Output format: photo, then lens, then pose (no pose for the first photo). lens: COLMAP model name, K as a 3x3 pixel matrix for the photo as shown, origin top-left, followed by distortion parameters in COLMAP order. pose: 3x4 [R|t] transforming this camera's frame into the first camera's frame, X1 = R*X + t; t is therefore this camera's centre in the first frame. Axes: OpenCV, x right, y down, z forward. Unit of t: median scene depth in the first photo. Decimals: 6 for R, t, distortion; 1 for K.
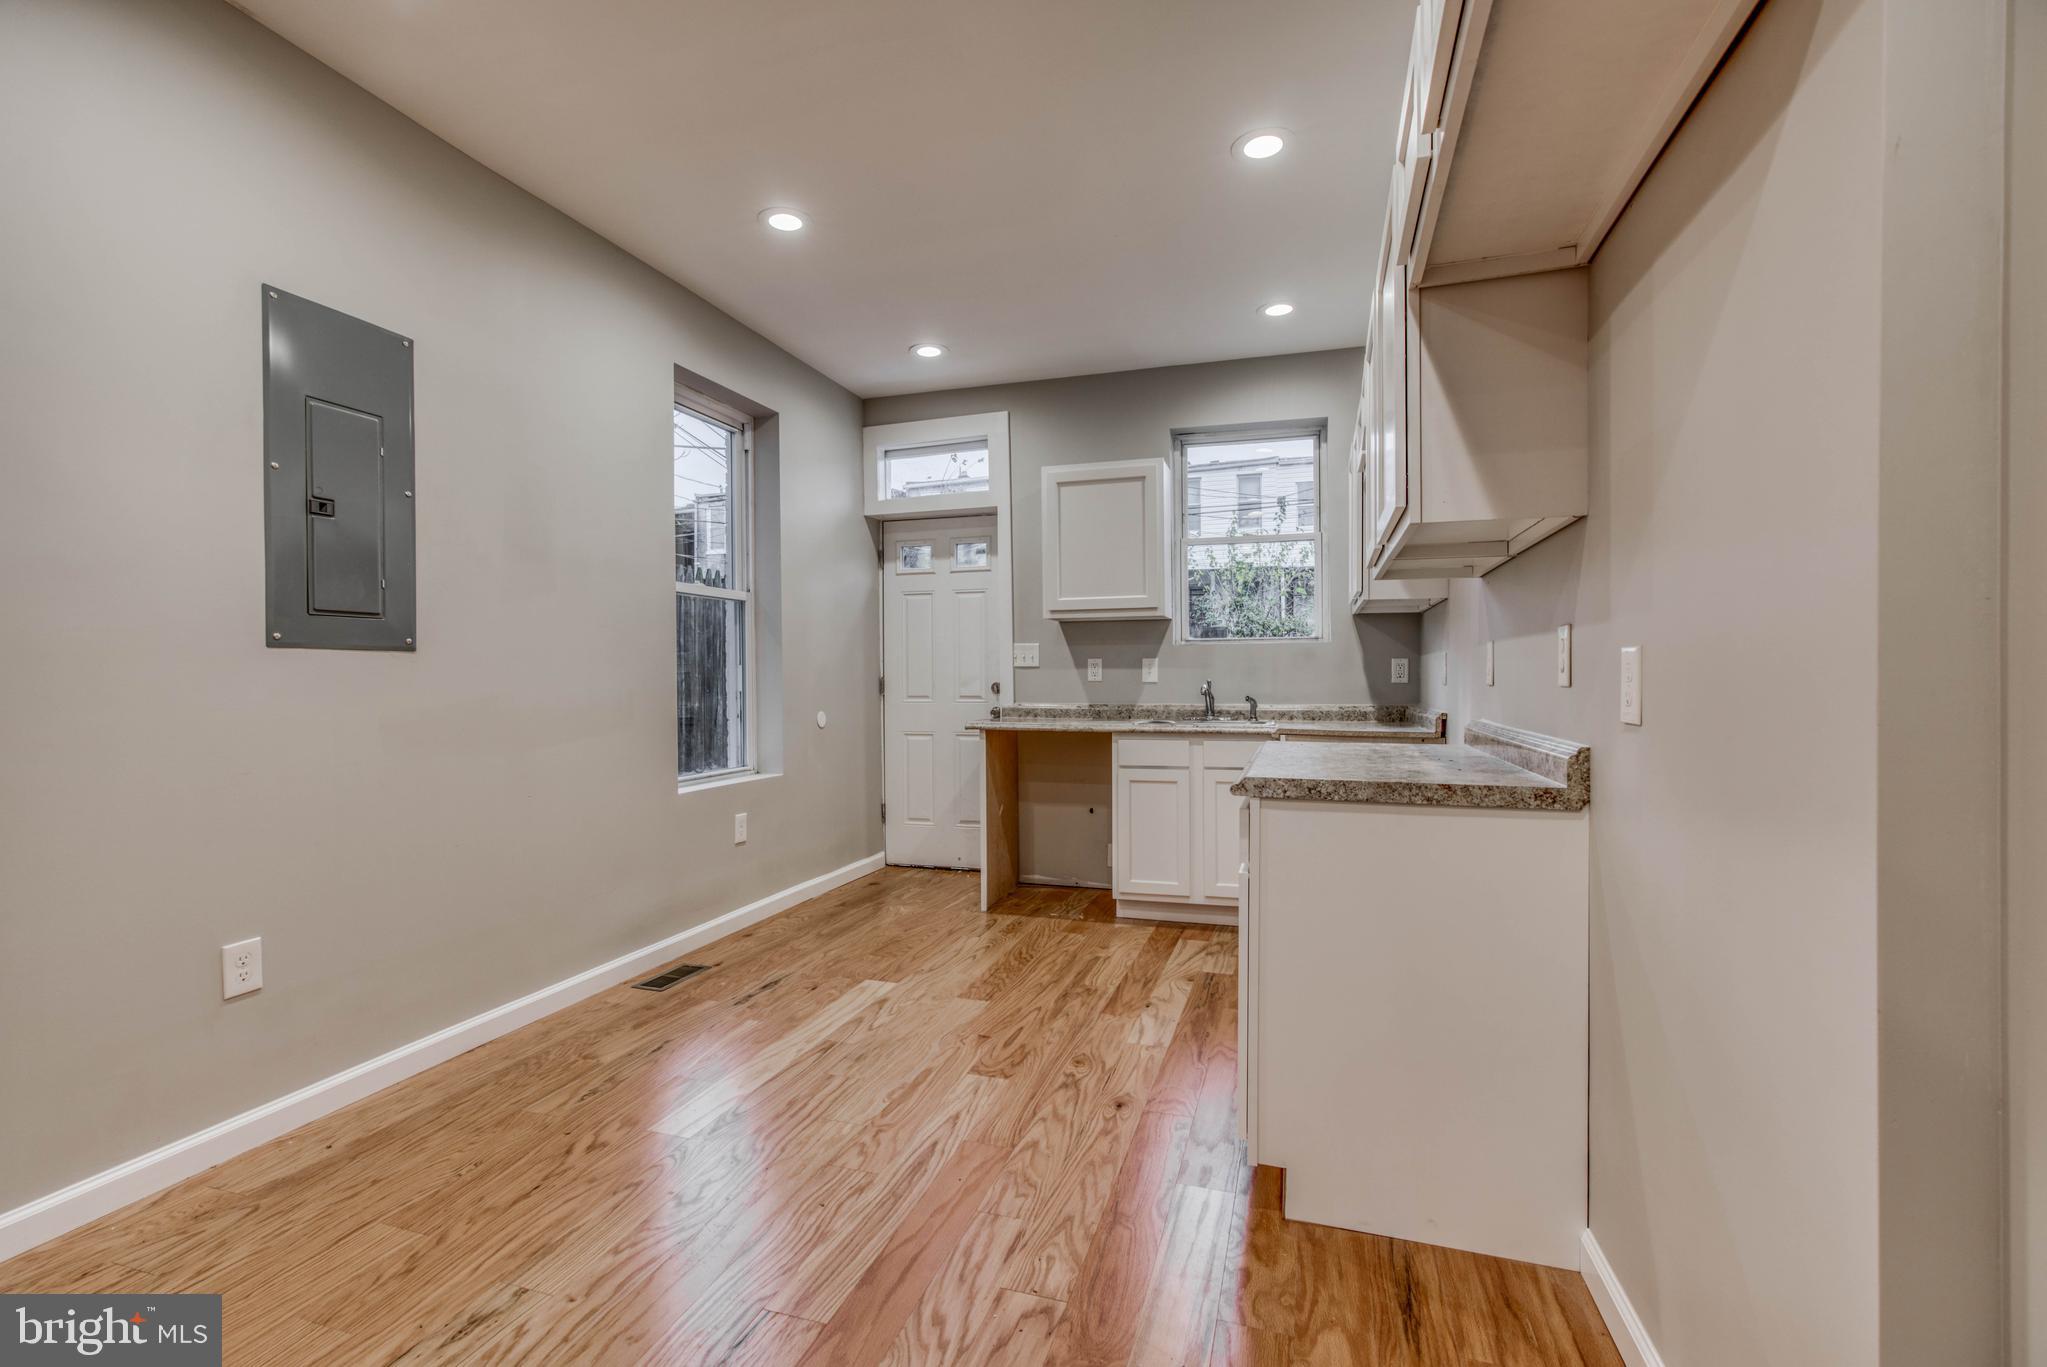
lens RADIAL K [[915.3, 0, 1004.0], [0, 915.3, 677.6], [0, 0, 1]] dist [-0.020524, 0.016613]
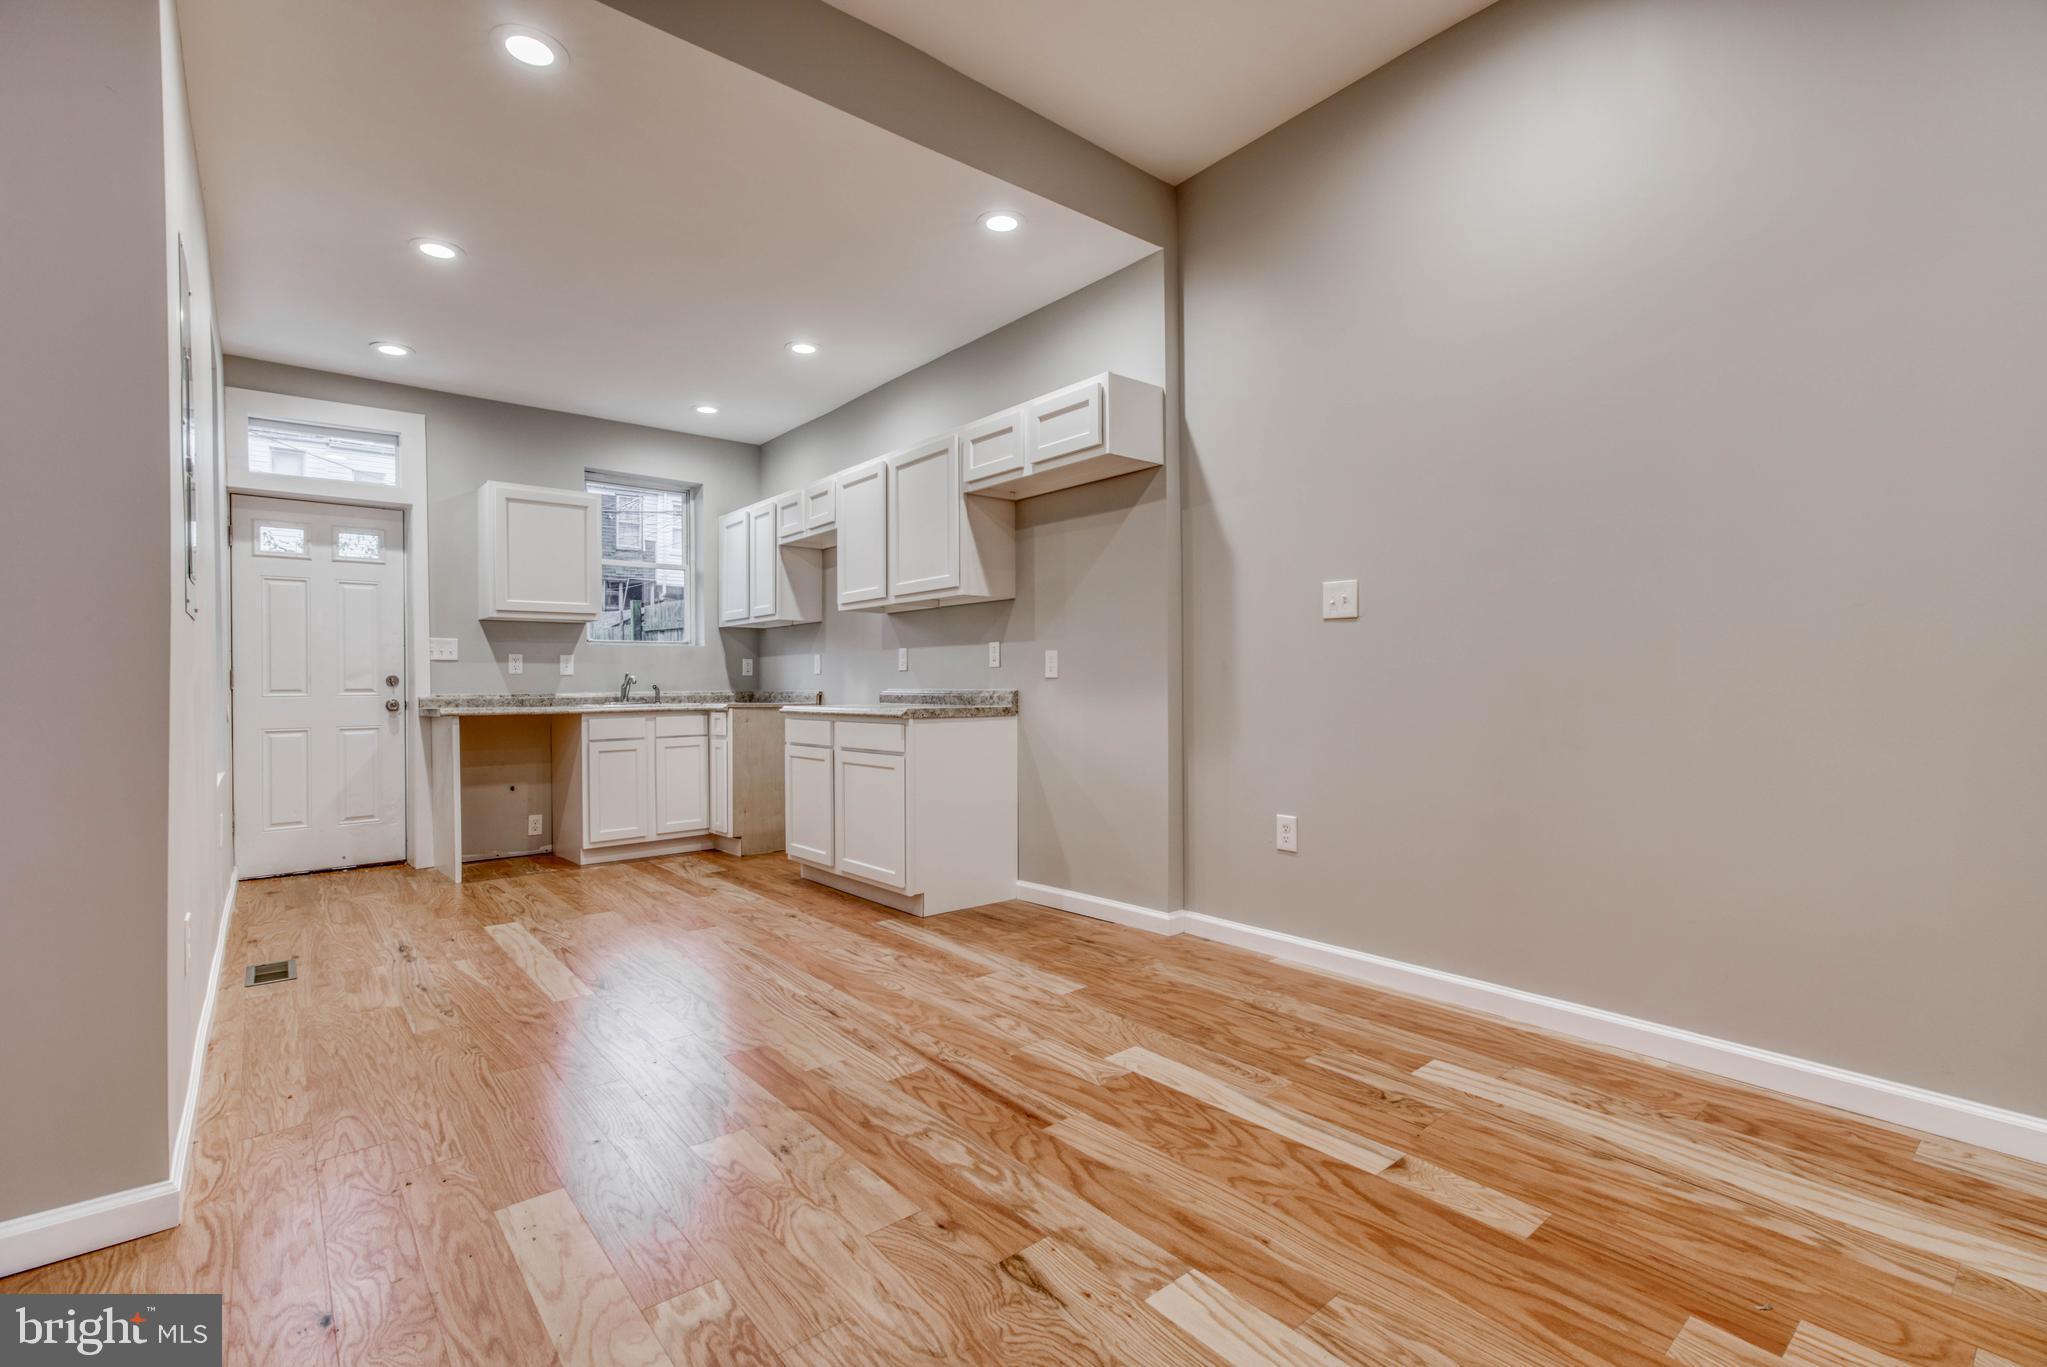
lens RADIAL K [[915.3, 0, 1004.0], [0, 915.3, 677.6], [0, 0, 1]] dist [-0.020524, 0.016613]
pose [[0.529808, 0.005048, 0.848102, -0.619763], [0.005841, 0.999937, -0.009601, 0.026500], [-0.848097, 0.010041, 0.529745, -0.128916]]
